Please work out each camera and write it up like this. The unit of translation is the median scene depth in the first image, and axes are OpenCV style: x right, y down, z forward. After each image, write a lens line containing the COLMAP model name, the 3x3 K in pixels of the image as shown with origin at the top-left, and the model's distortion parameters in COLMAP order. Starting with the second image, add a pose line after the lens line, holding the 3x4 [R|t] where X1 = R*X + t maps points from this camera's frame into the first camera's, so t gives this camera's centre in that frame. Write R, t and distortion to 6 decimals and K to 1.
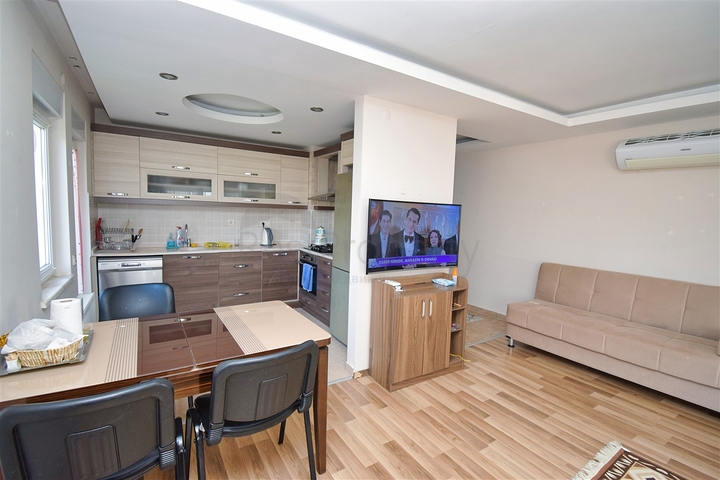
lens RADIAL K [[323.9, 0, 360.0], [0, 323.9, 240.0], [0, 0, 1]] dist [0.016073, -0.023032]
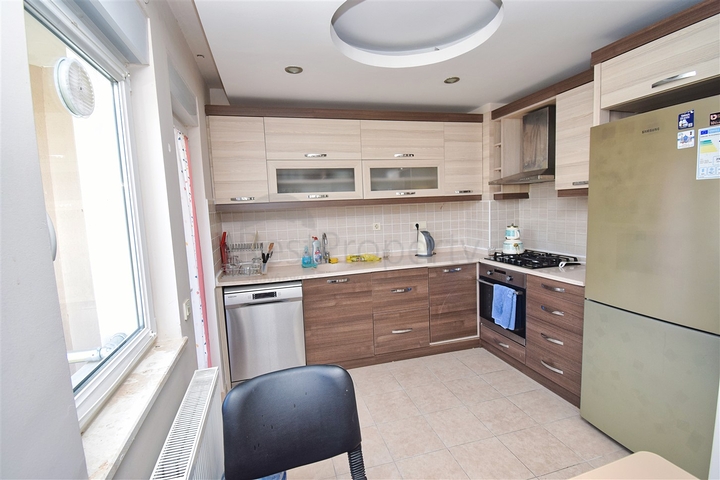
lens RADIAL K [[323.9, 0, 360.0], [0, 323.9, 240.0], [0, 0, 1]] dist [0.016073, -0.023032]
pose [[0.954587, -0.044524, -0.294585, -0.264928], [0.049938, 0.998693, 0.010876, -0.040200], [0.293716, -0.025093, 0.955563, 0.352697]]
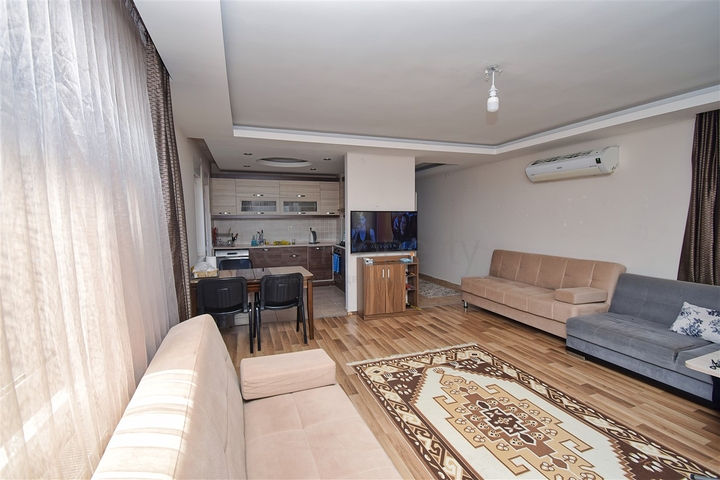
lens RADIAL K [[323.9, 0, 360.0], [0, 323.9, 240.0], [0, 0, 1]] dist [0.016073, -0.023032]
pose [[0.972875, -0.022864, -0.230198, 0.322630], [0.018004, 0.999569, -0.023188, 0.050148], [0.230629, 0.018415, 0.972868, -0.474750]]
